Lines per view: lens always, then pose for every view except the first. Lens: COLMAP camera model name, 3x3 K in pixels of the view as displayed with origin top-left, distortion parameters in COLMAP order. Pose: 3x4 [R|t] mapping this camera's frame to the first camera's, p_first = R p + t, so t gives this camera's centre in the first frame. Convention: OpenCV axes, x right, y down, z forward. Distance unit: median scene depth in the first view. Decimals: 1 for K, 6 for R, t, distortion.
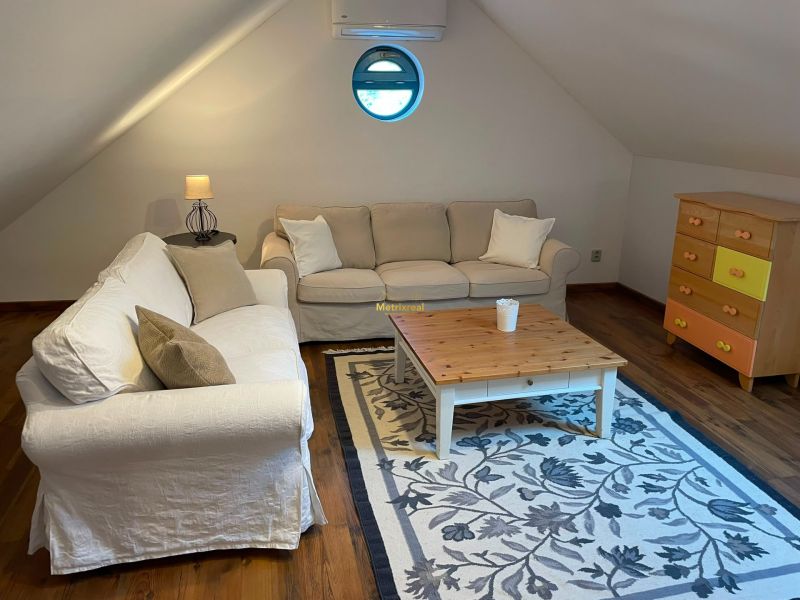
lens RADIAL K [[605.6, 0, 400.0], [0, 605.6, 300.0], [0, 0, 1]] dist [0.095073, -0.094909]
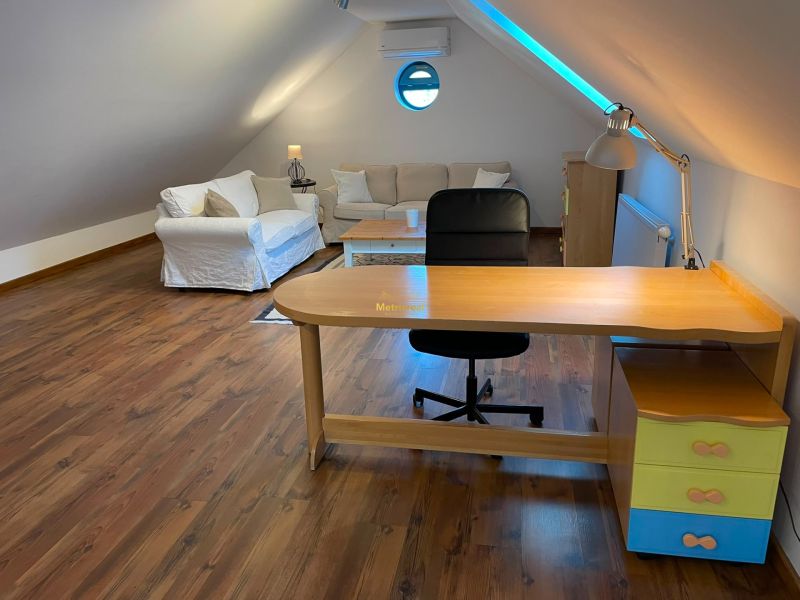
lens RADIAL K [[605.6, 0, 400.0], [0, 605.6, 300.0], [0, 0, 1]] dist [0.095073, -0.094909]
pose [[0.917744, 0.084497, -0.388079, 0.899950], [-0.085866, 0.996210, 0.013846, 0.256248], [0.387779, 0.020615, 0.921522, -0.657264]]
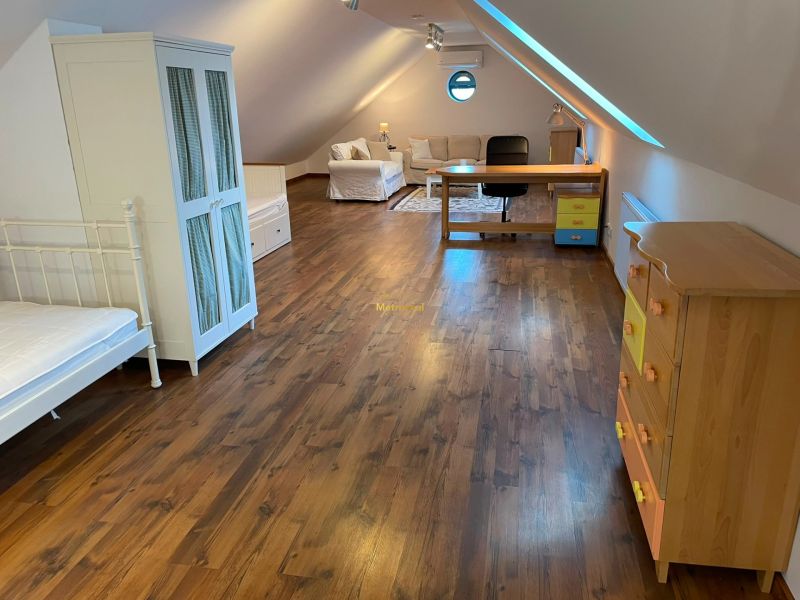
lens RADIAL K [[605.6, 0, 400.0], [0, 605.6, 300.0], [0, 0, 1]] dist [0.095073, -0.094909]
pose [[0.914500, 0.104327, -0.390903, 1.237015], [-0.099098, 0.994511, 0.033586, 0.678784], [0.392261, 0.008023, 0.919819, -2.076347]]
